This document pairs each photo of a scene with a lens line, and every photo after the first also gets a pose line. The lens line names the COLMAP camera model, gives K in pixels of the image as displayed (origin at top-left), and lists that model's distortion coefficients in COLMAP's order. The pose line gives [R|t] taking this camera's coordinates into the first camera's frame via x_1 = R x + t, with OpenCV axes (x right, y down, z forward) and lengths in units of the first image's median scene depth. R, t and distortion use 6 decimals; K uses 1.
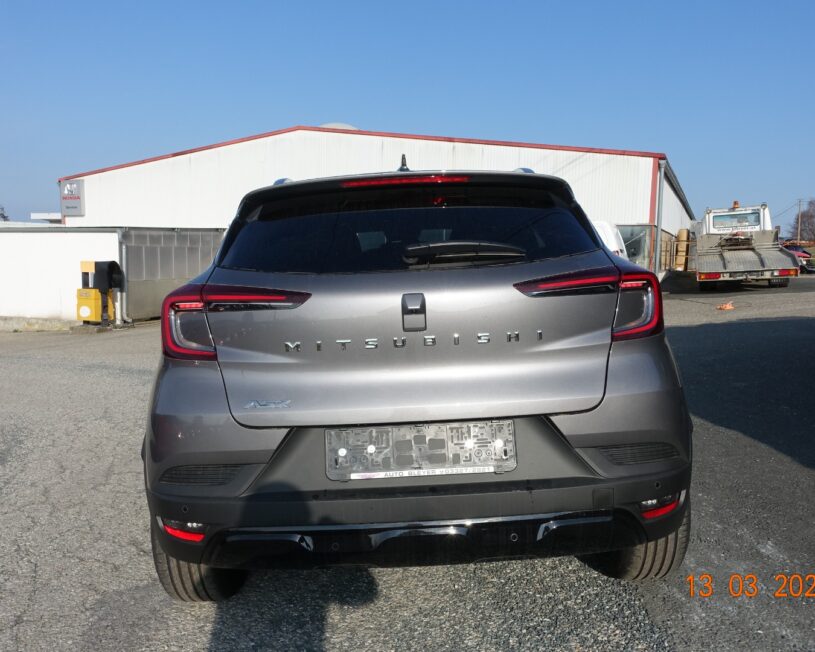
lens RADIAL K [[651.3, 0, 407.5], [0, 651.3, 326.0], [0, 0, 1]] dist [-0.017196, -0.003610]
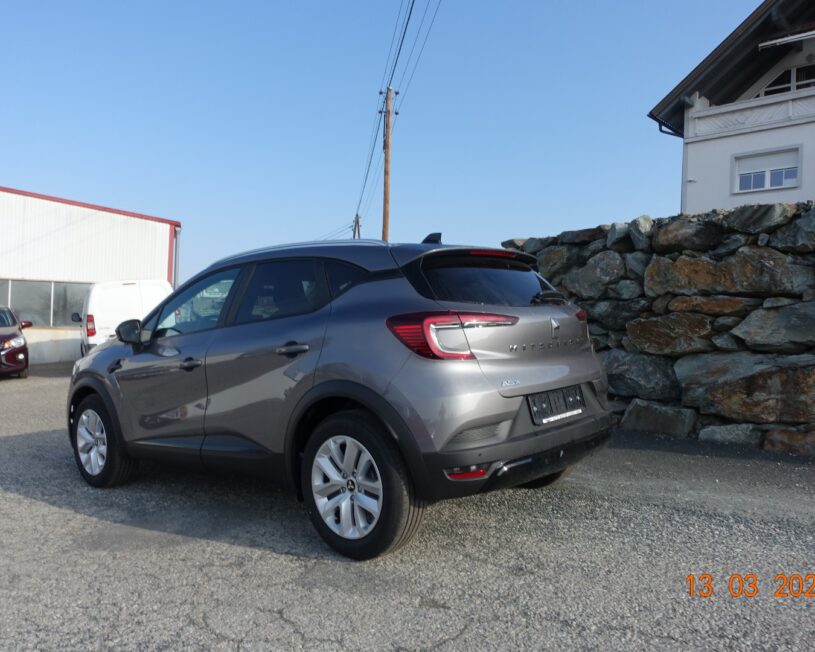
lens RADIAL K [[651.3, 0, 407.5], [0, 651.3, 326.0], [0, 0, 1]] dist [-0.017196, -0.003610]
pose [[0.699419, 0.006569, 0.714681, -0.107610], [0.062649, 0.995545, -0.070461, 0.005205], [-0.711960, 0.094056, 0.695892, 0.000644]]
